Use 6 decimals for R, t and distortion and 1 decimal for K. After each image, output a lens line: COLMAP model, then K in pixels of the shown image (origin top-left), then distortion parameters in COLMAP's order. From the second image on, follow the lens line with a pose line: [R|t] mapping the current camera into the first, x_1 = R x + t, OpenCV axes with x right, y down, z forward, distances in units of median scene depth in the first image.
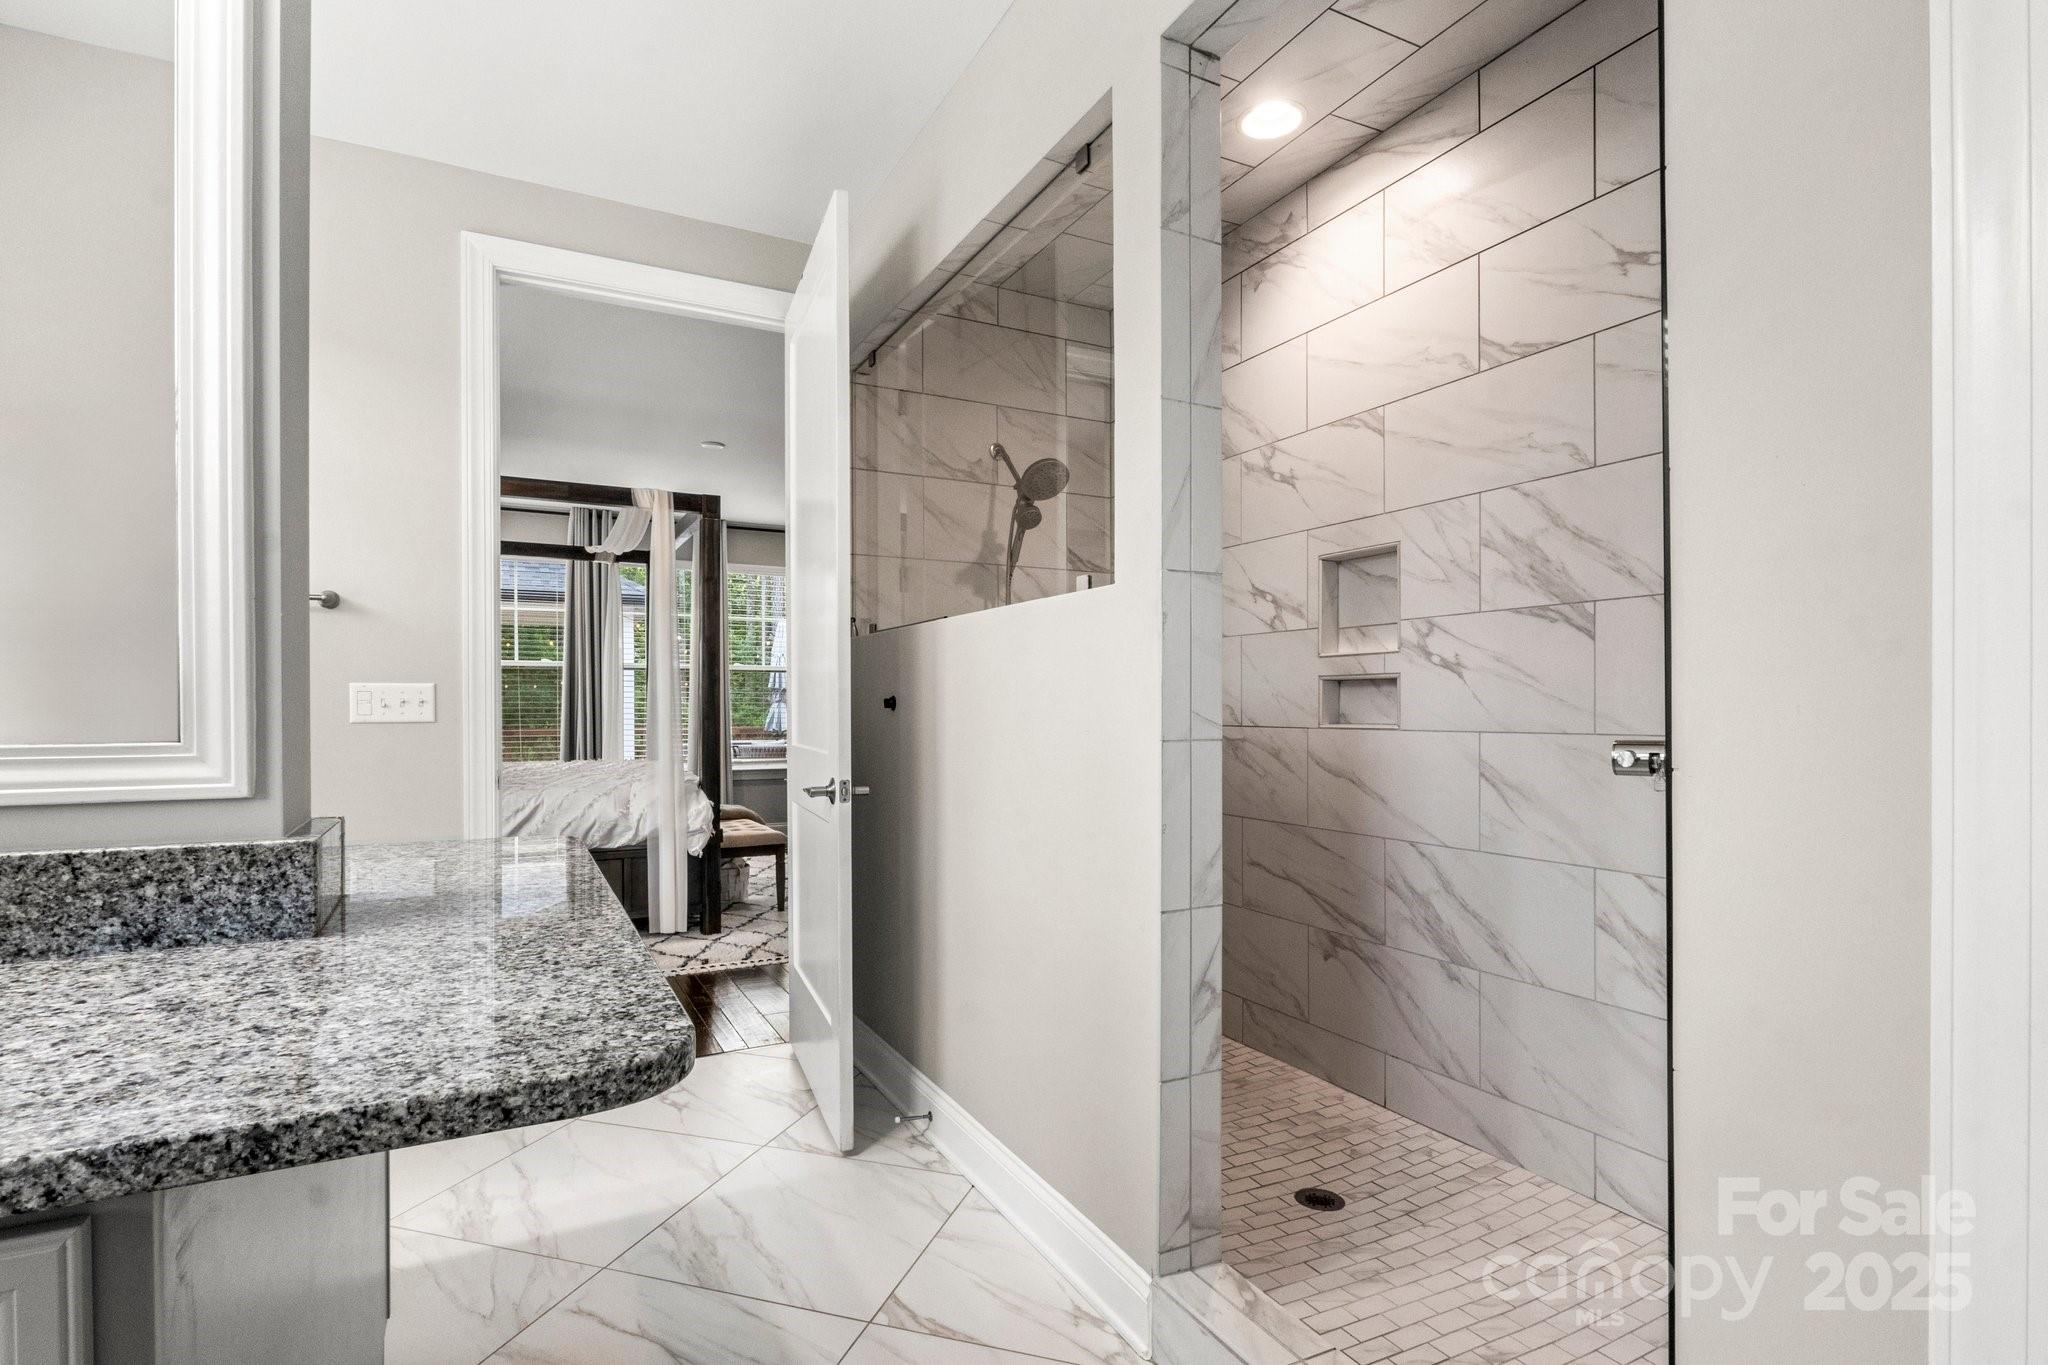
lens RADIAL K [[976.8, 0, 1033.1], [0, 976.8, 710.8], [0, 0, 1]] dist [-0.008574, 0.001702]
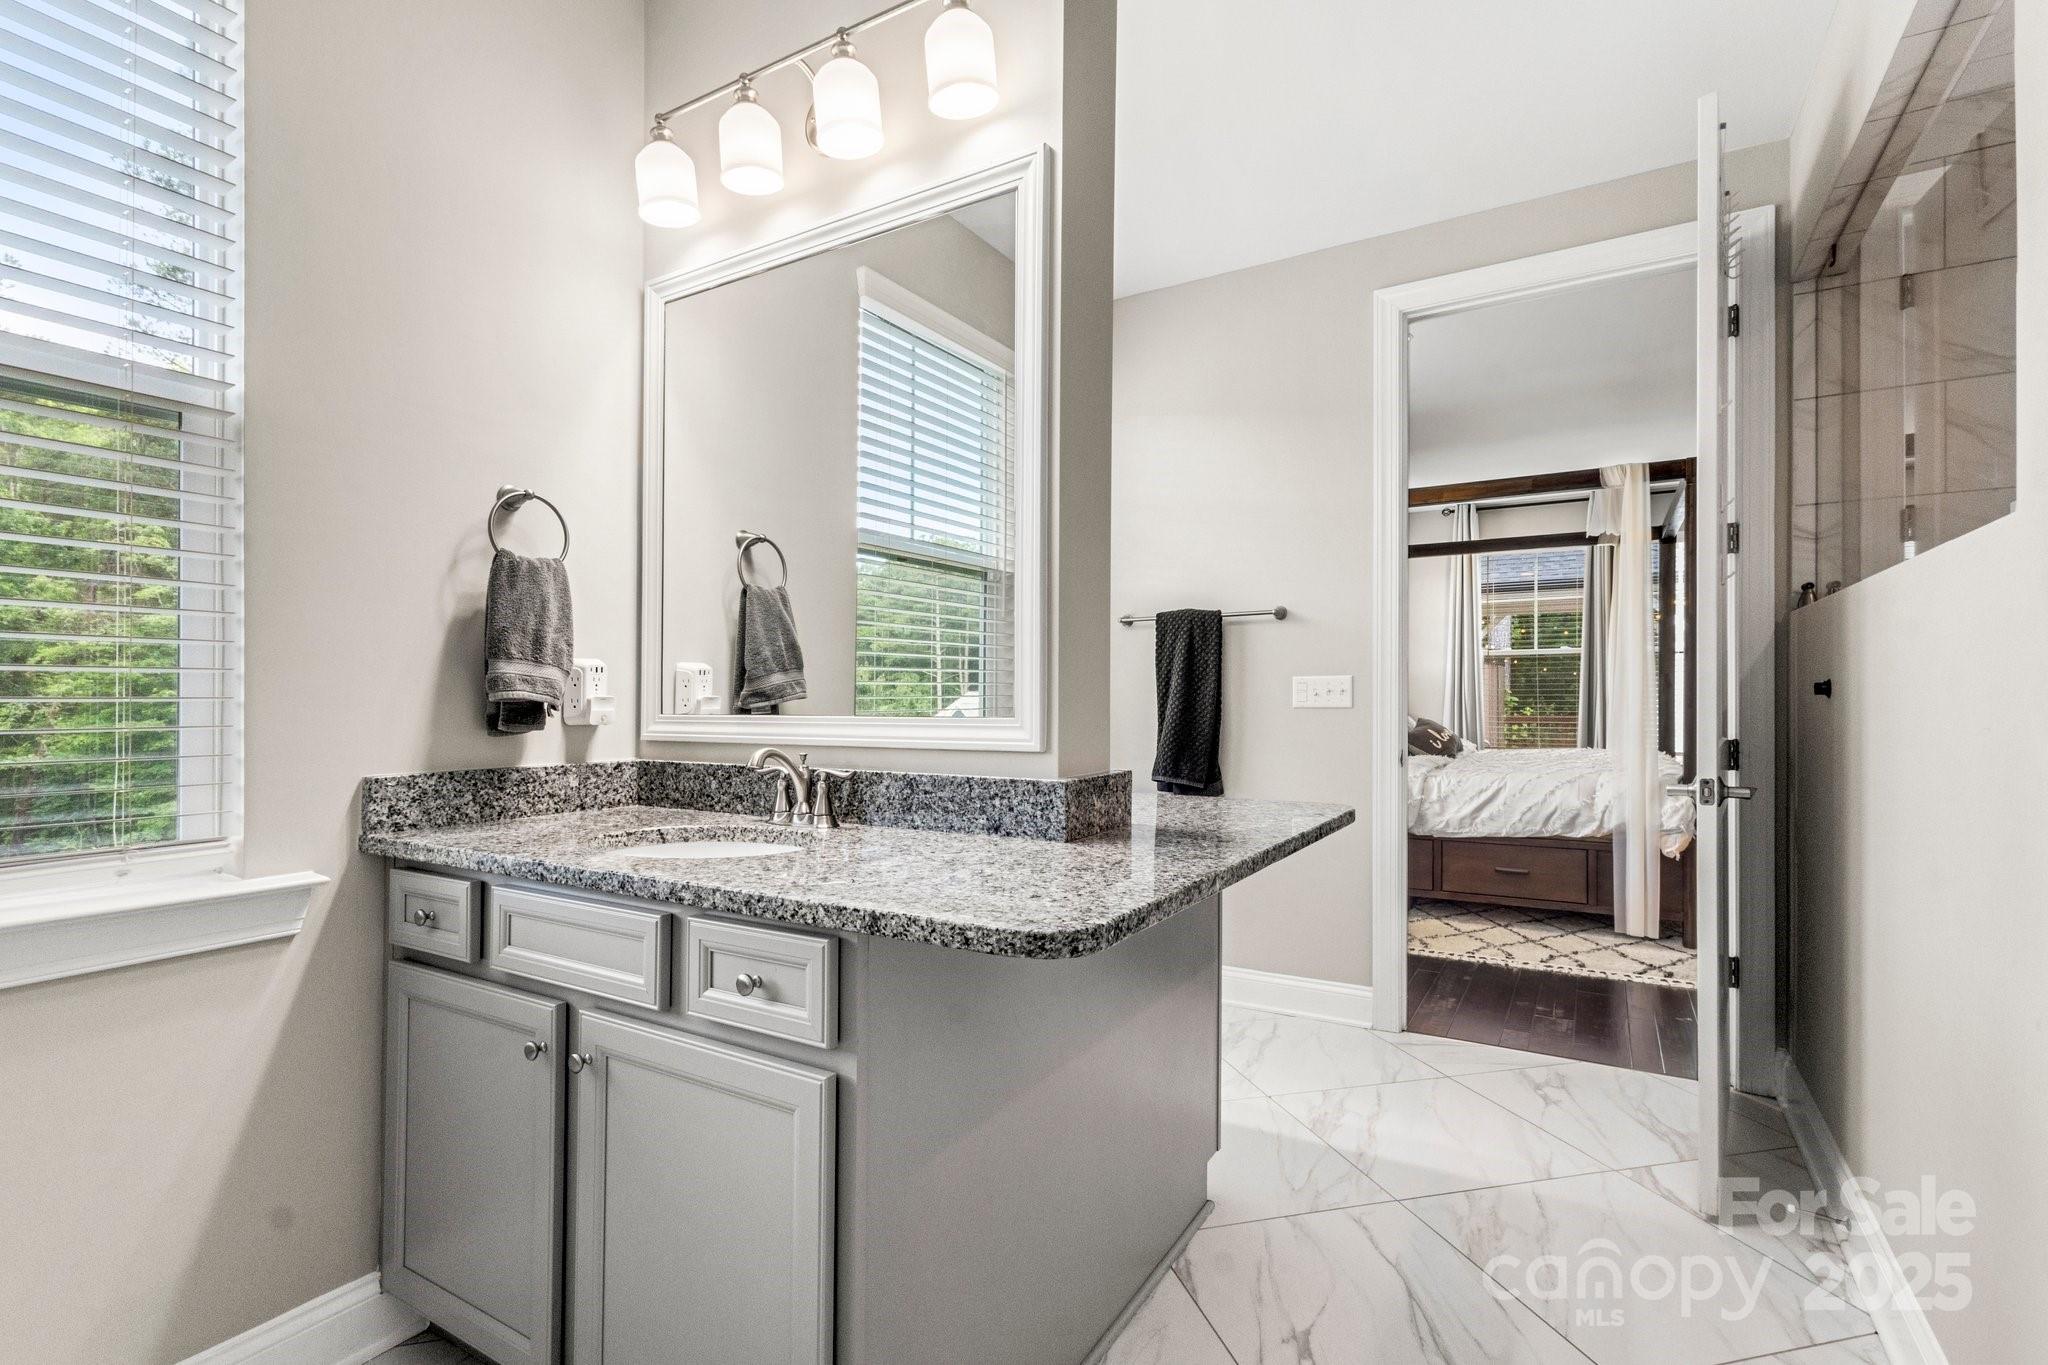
lens RADIAL K [[962.1, 0, 1042.2], [0, 962.1, 685.2], [0, 0, 1]] dist [0.005374, 0.001471]
pose [[0.532268, -0.011822, -0.846493, 0.218680], [0.000792, 0.999909, -0.013466, -0.000559], [0.846575, 0.006497, 0.532229, 0.052929]]
